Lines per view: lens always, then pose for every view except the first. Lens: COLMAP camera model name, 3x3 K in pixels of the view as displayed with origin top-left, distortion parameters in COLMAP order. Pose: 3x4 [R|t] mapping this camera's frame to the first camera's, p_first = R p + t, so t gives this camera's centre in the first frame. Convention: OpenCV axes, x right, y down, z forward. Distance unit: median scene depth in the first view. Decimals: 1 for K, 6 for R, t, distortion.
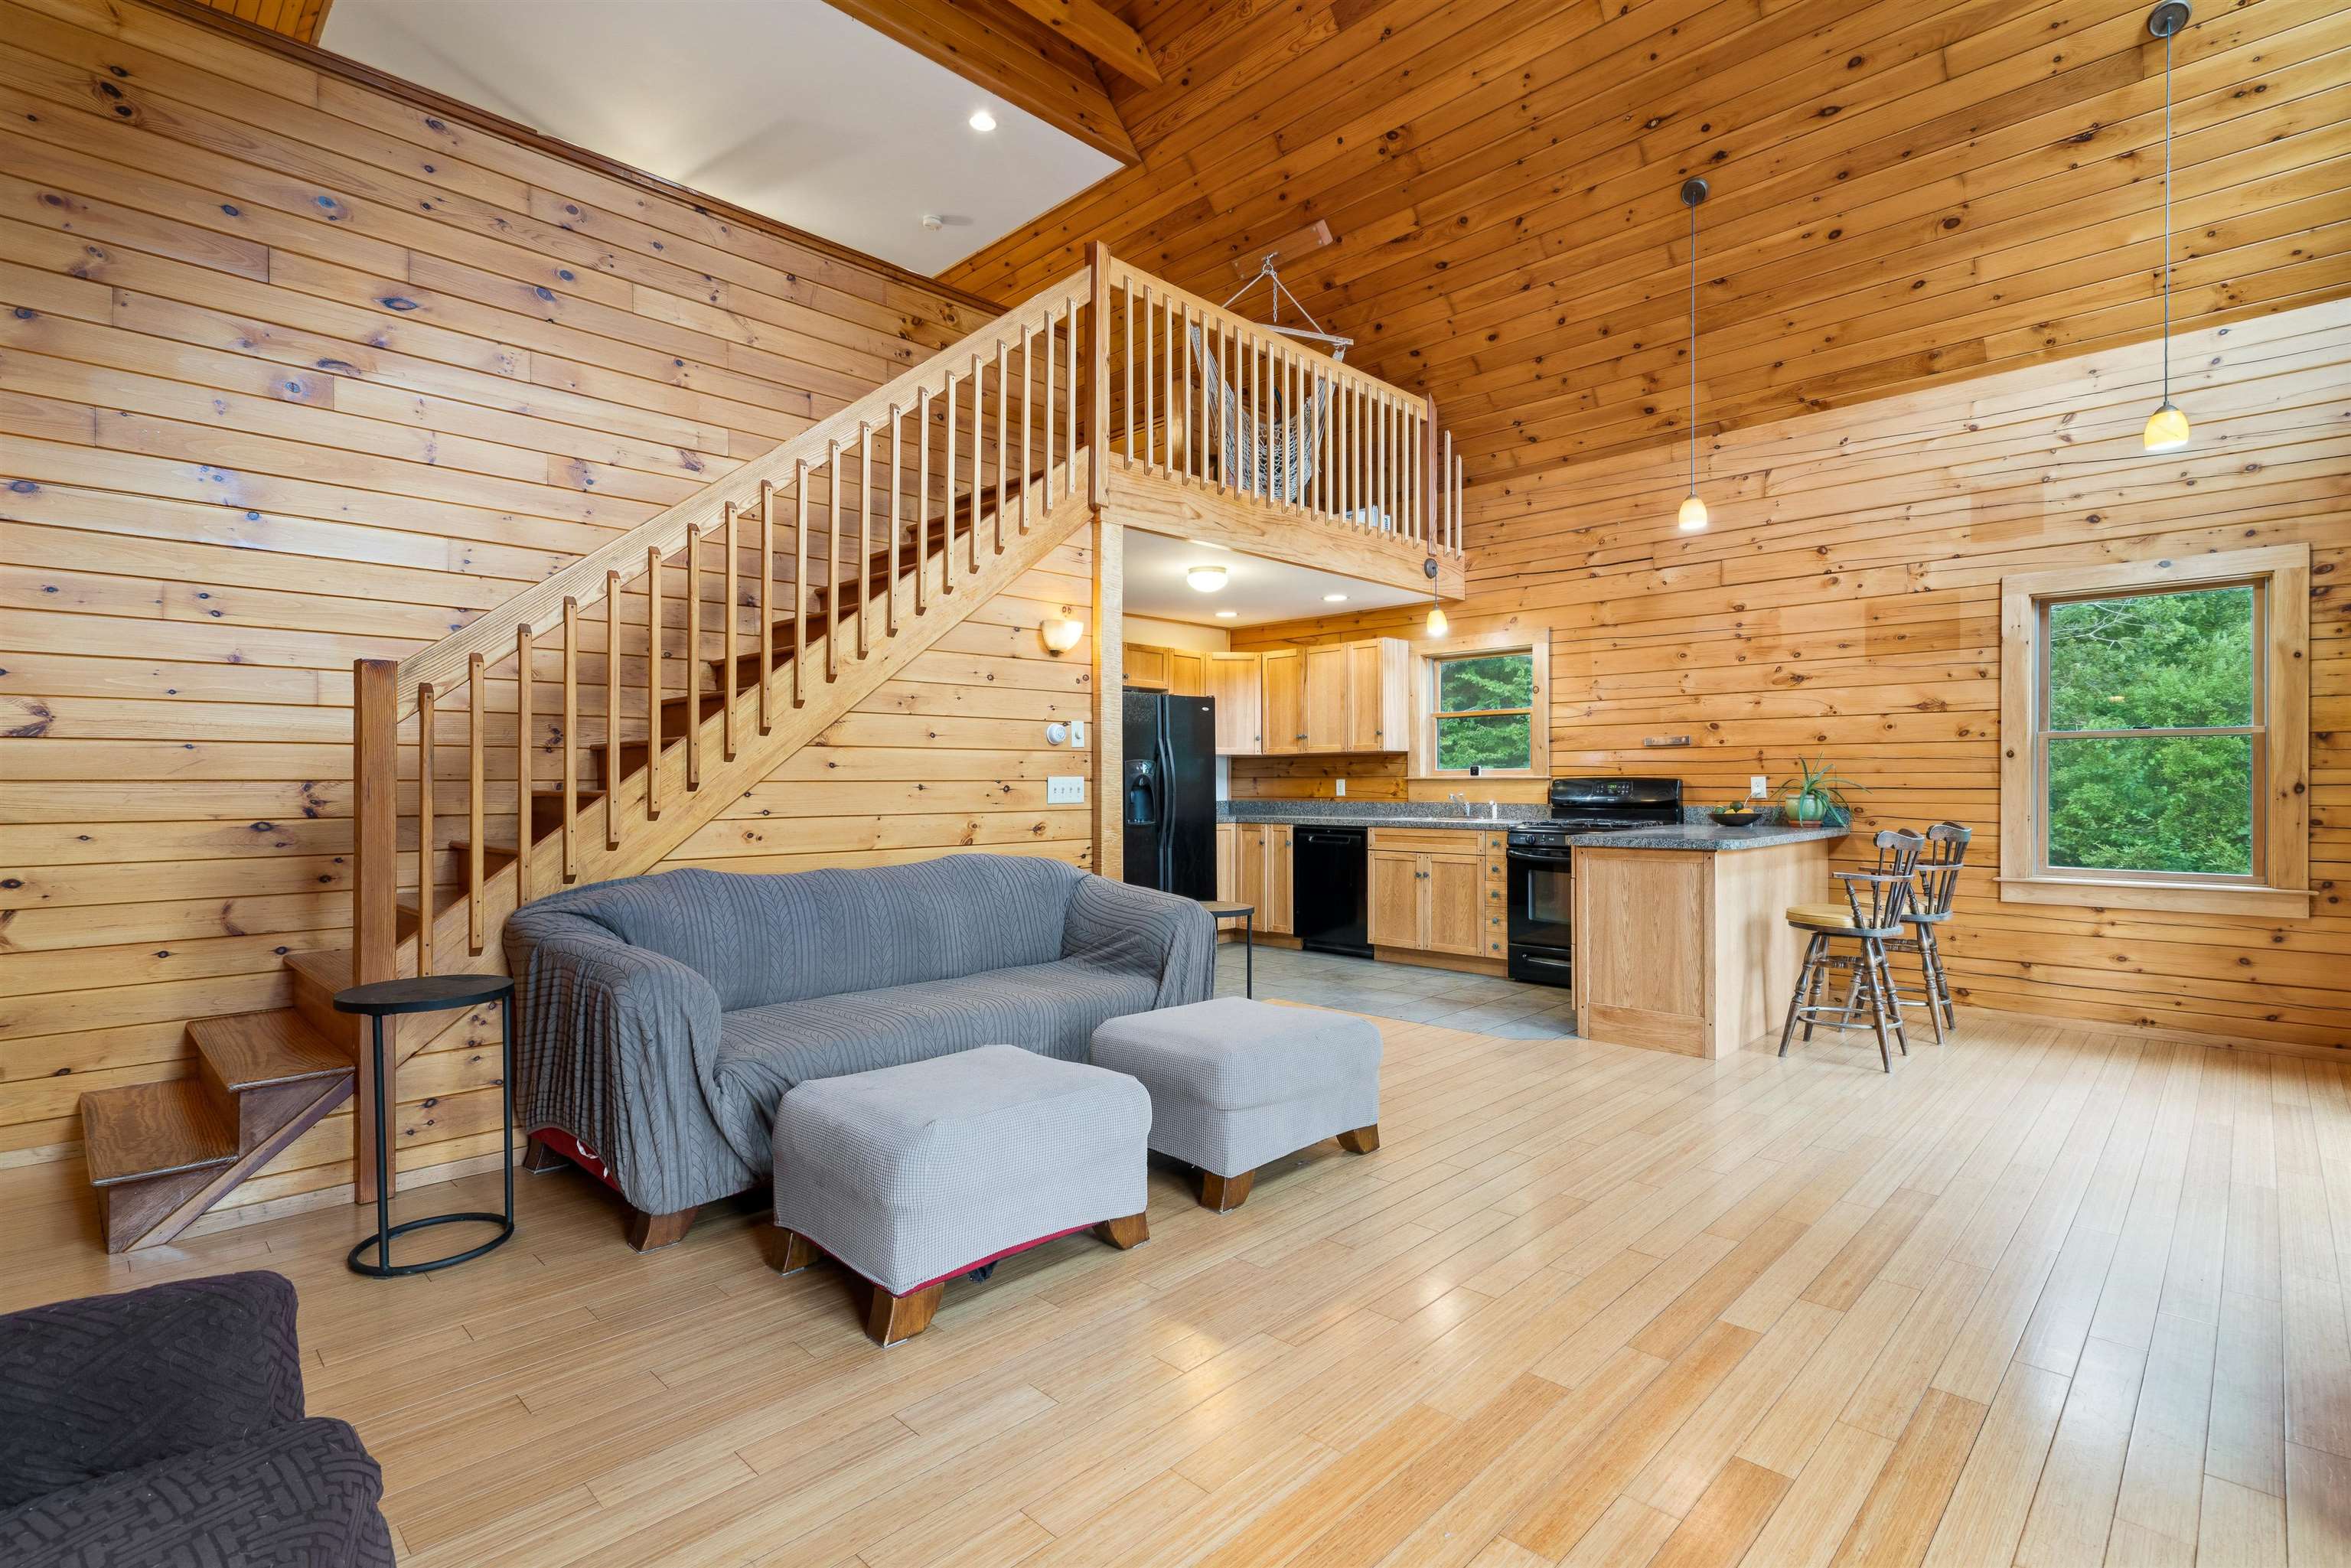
lens RADIAL K [[1085.5, 0, 1168.0], [0, 1085.5, 790.4], [0, 0, 1]] dist [-0.000253, 0.000447]
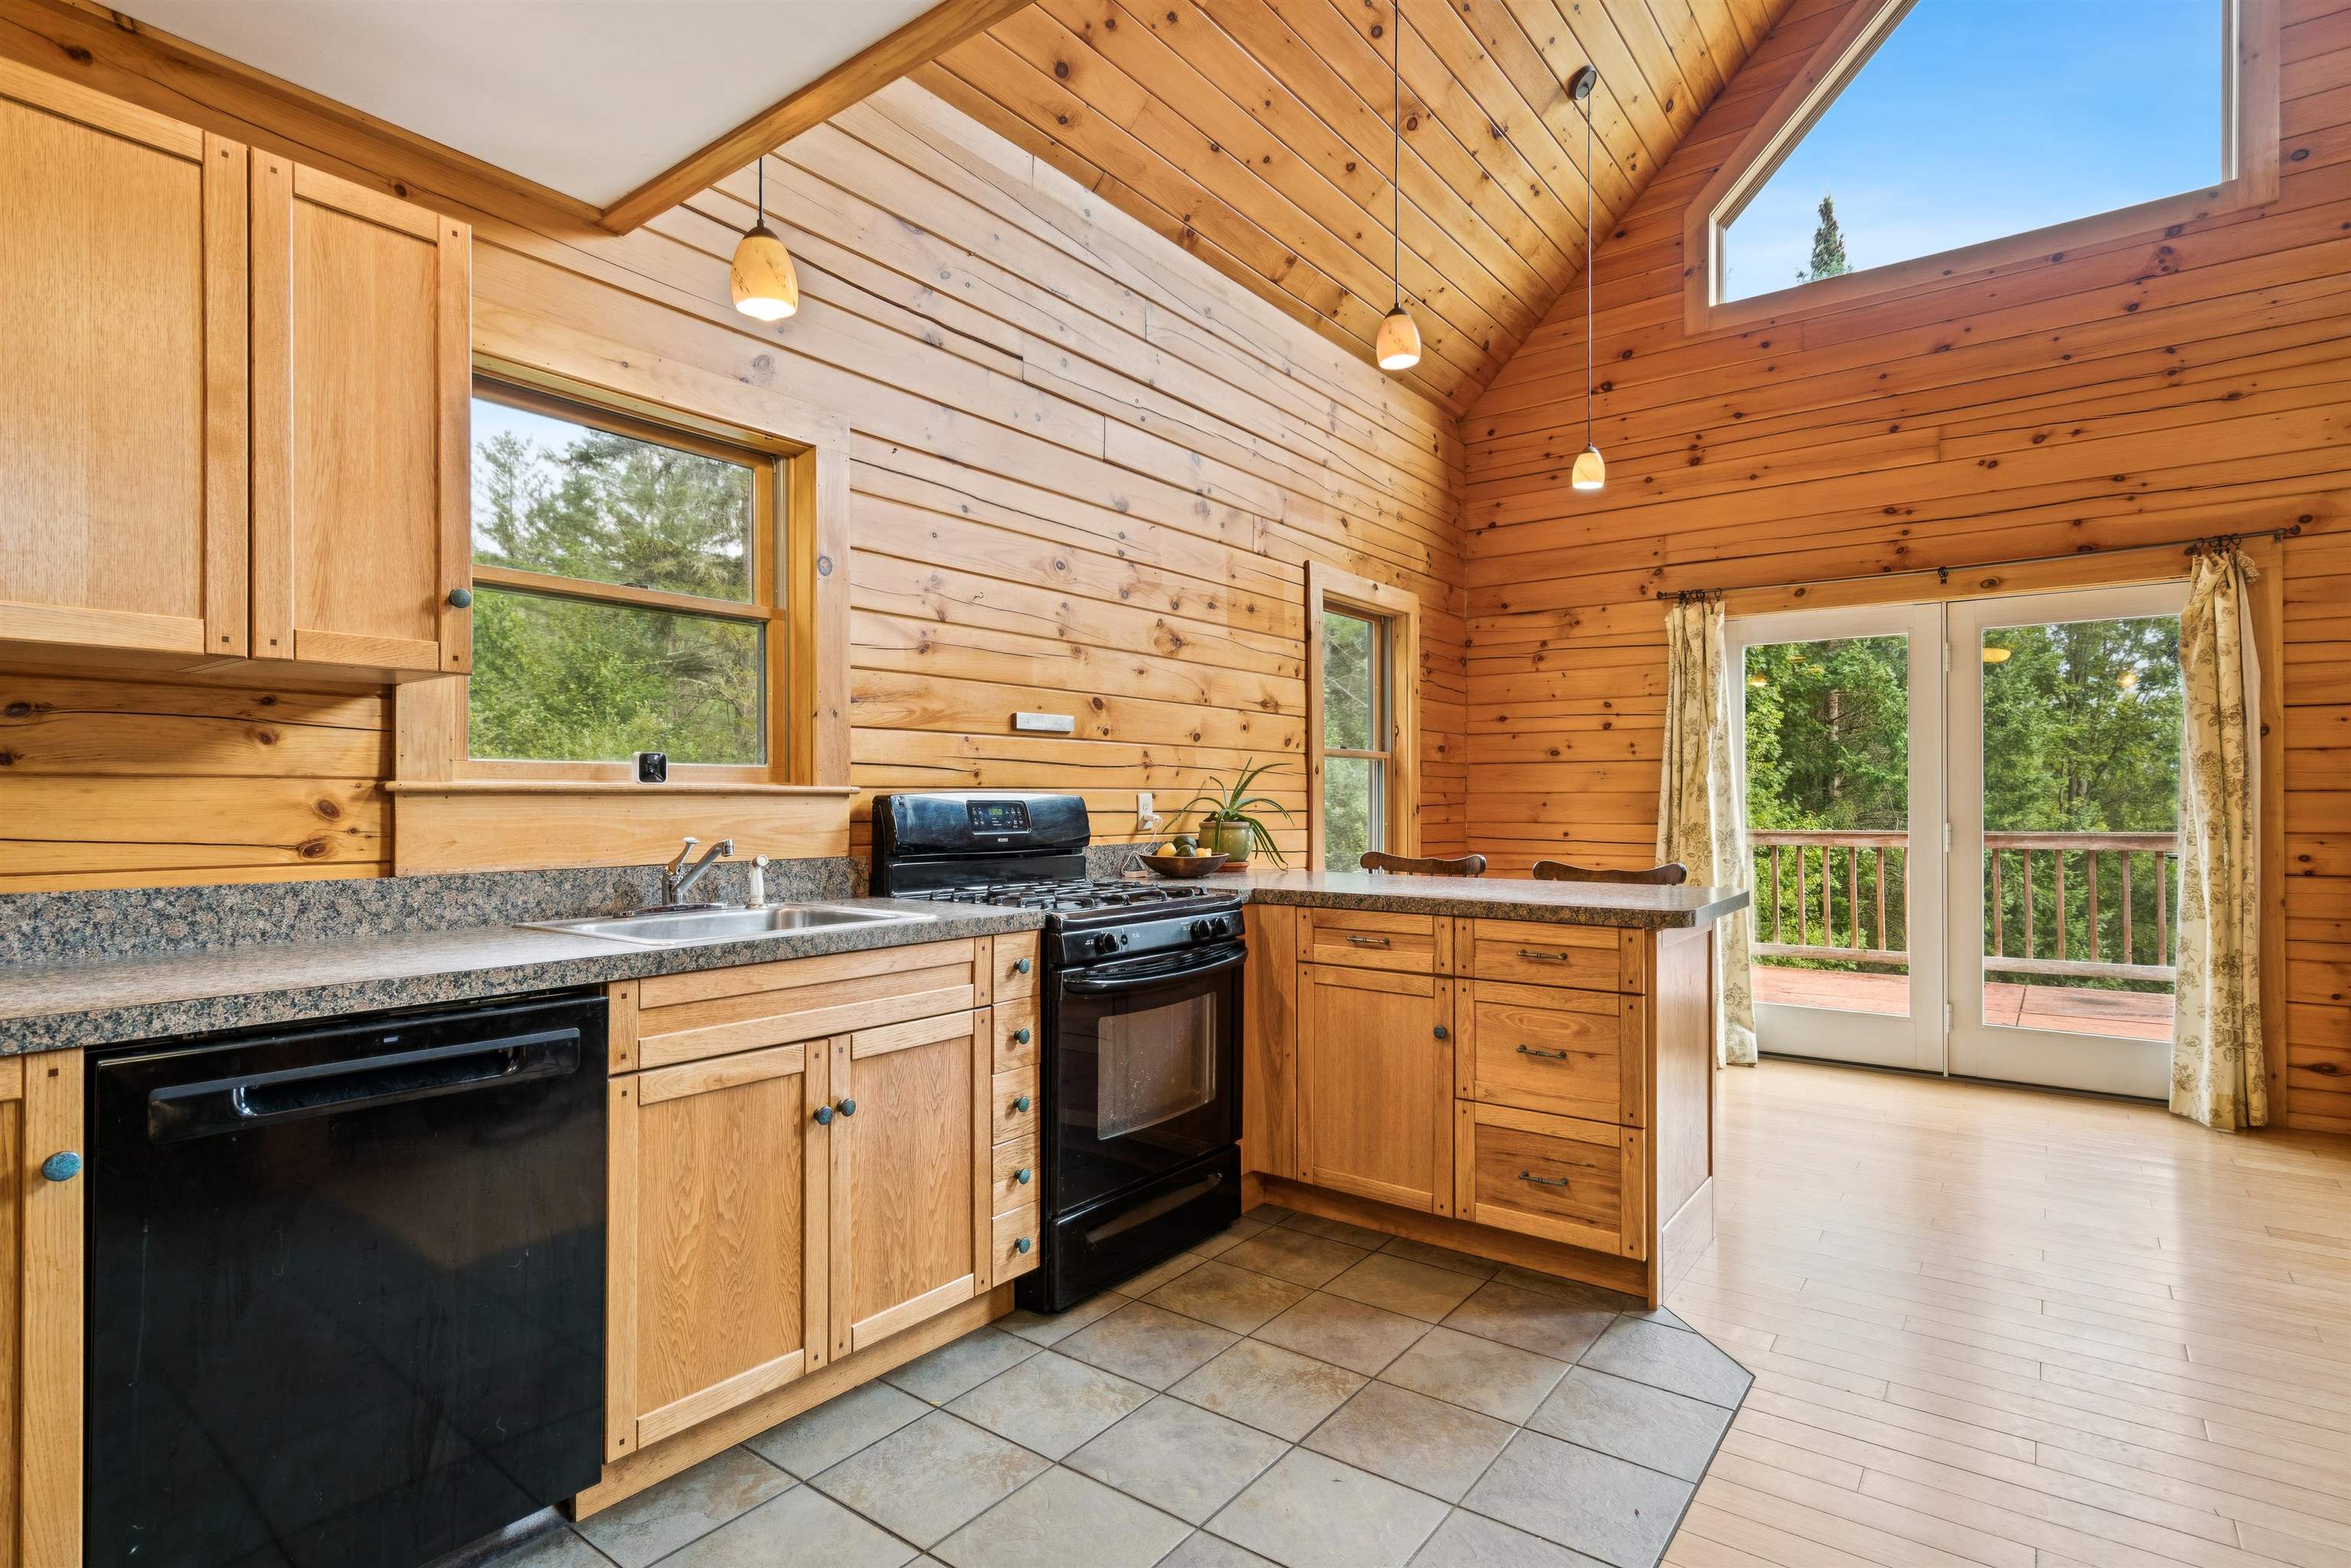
lens RADIAL K [[1190.2, 0, 1175.5], [0, 1190.2, 784.0], [0, 0, 1]] dist [0.013652, -0.000720]
pose [[-0.140927, 0.016577, 0.989881, -0.110943], [0.006967, 0.999852, -0.015752, -0.006754], [-0.989995, 0.004676, -0.141022, 1.005446]]
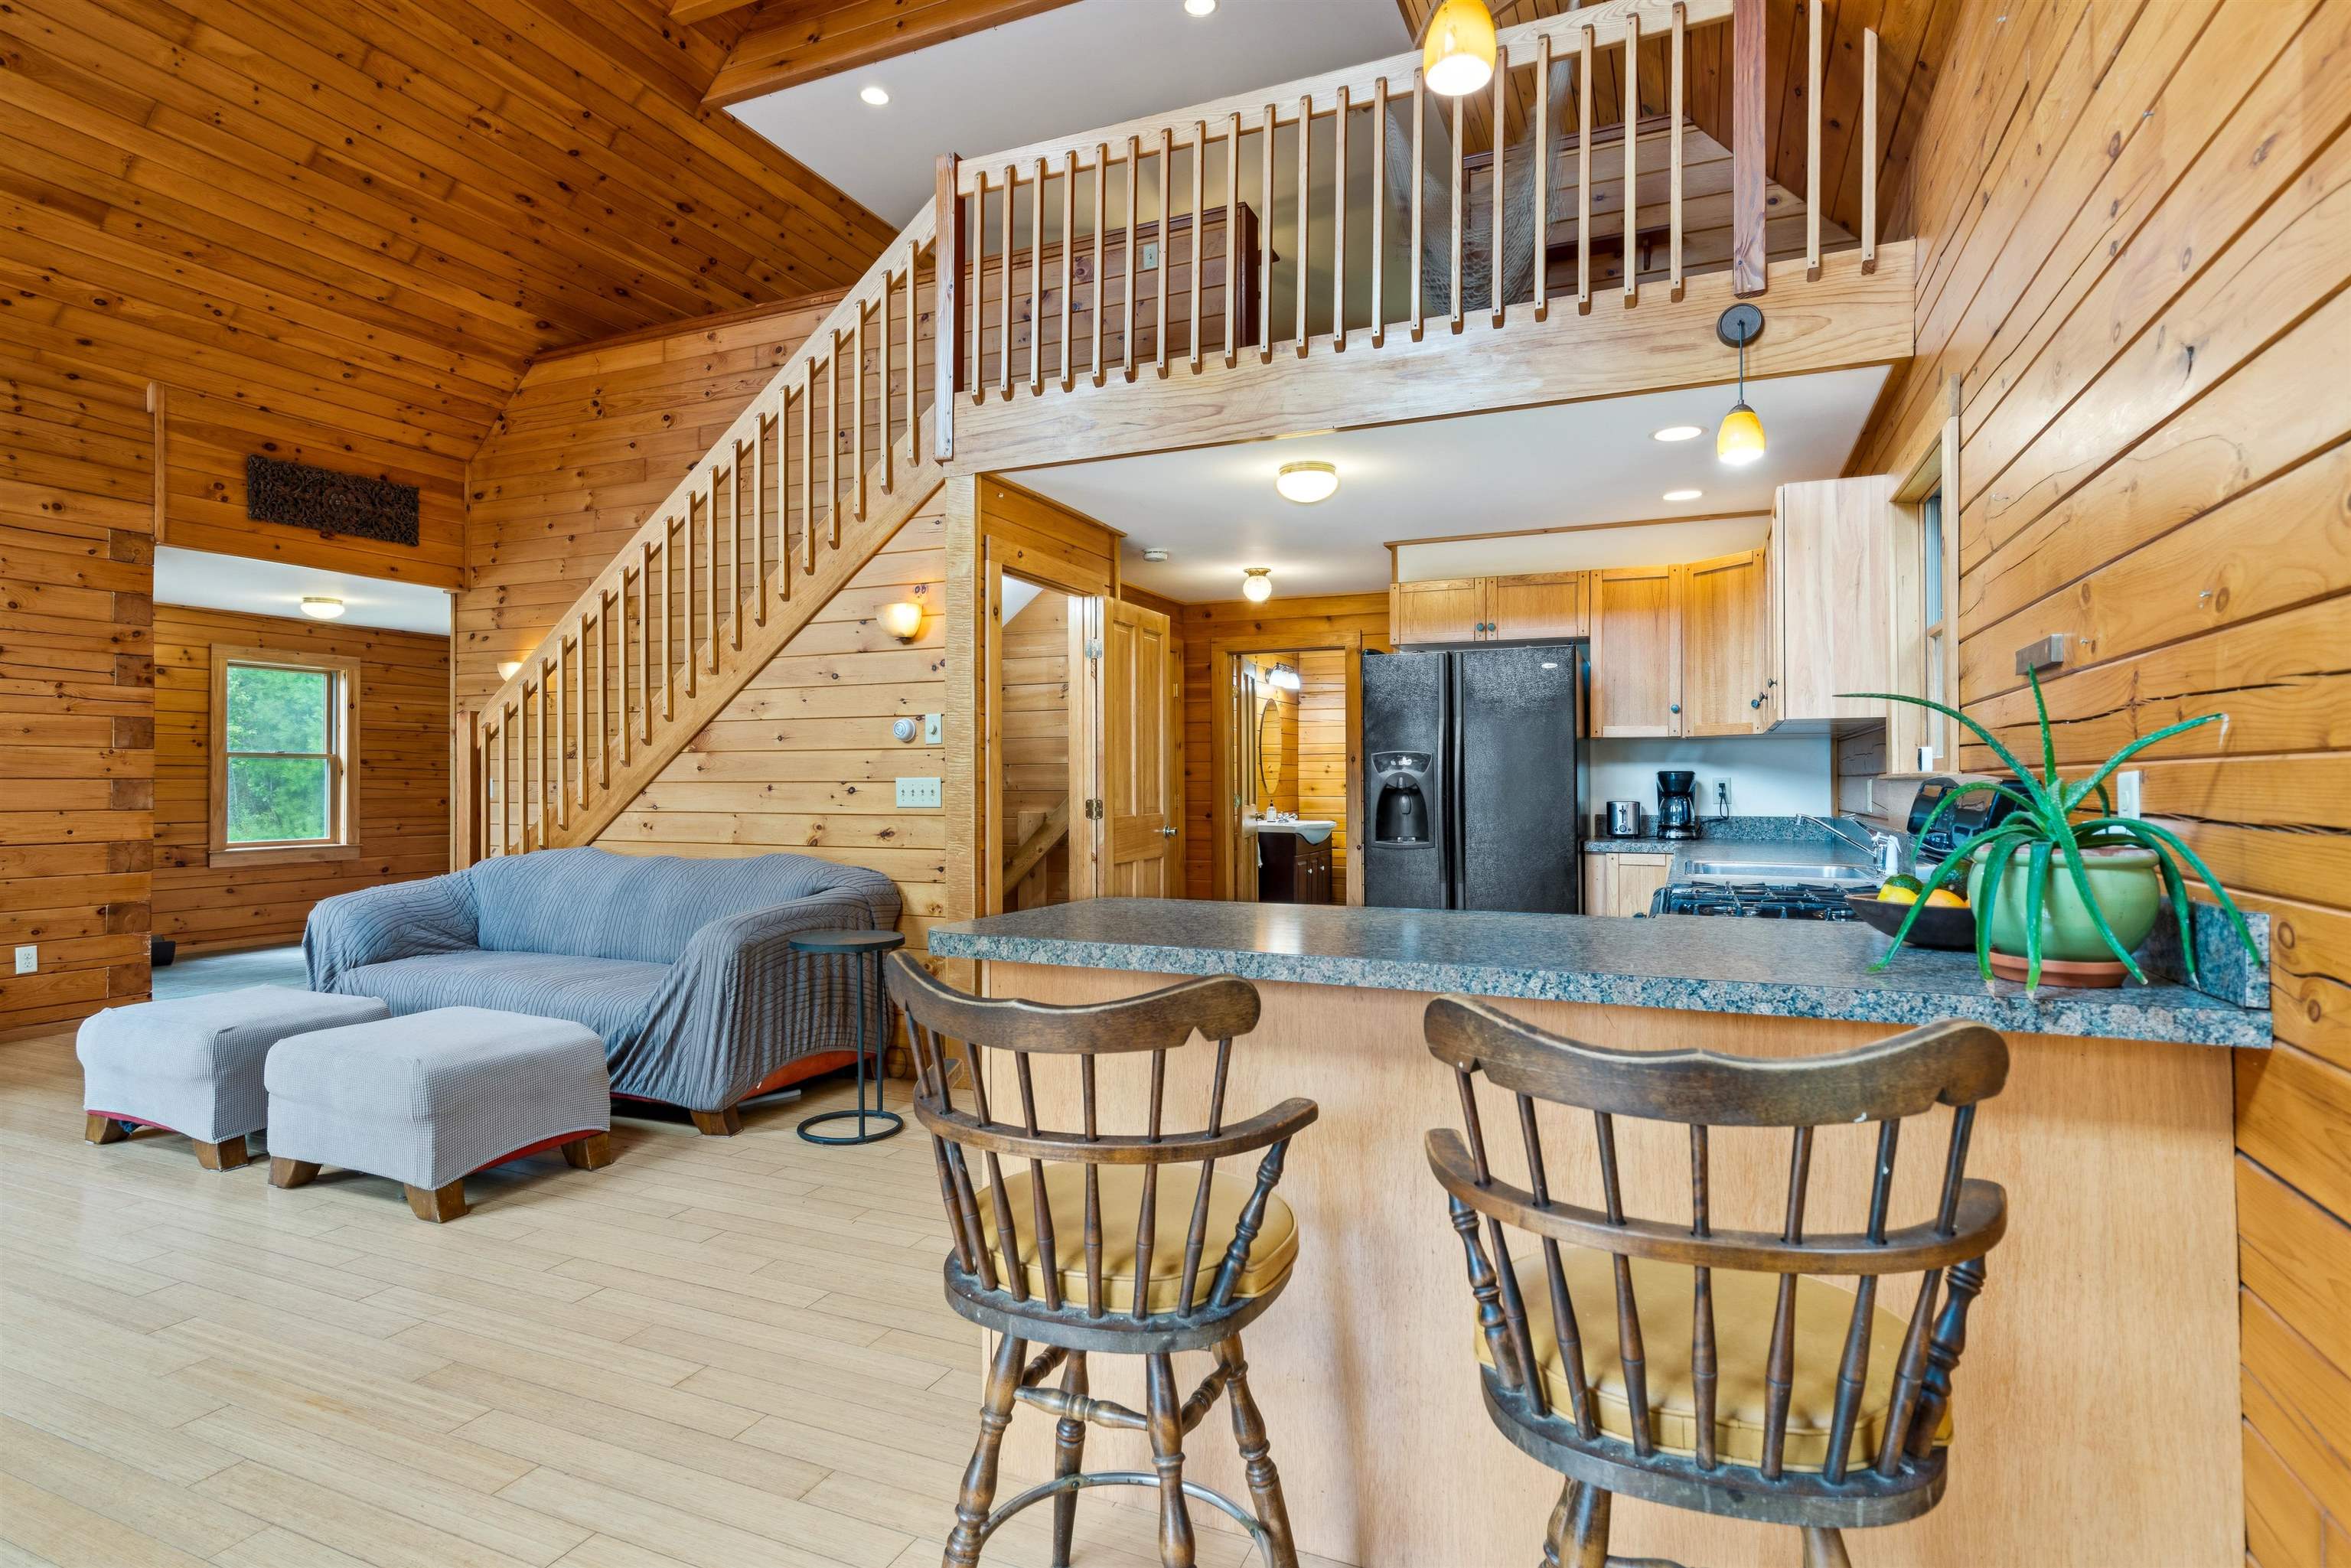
lens RADIAL K [[1190.2, 0, 1175.5], [0, 1190.2, 784.0], [0, 0, 1]] dist [0.013652, -0.000720]
pose [[0.365483, 0.007454, -0.930788, 0.675004], [-0.008102, 0.999956, 0.004827, -0.010427], [0.930783, 0.005777, 0.365527, 0.635837]]
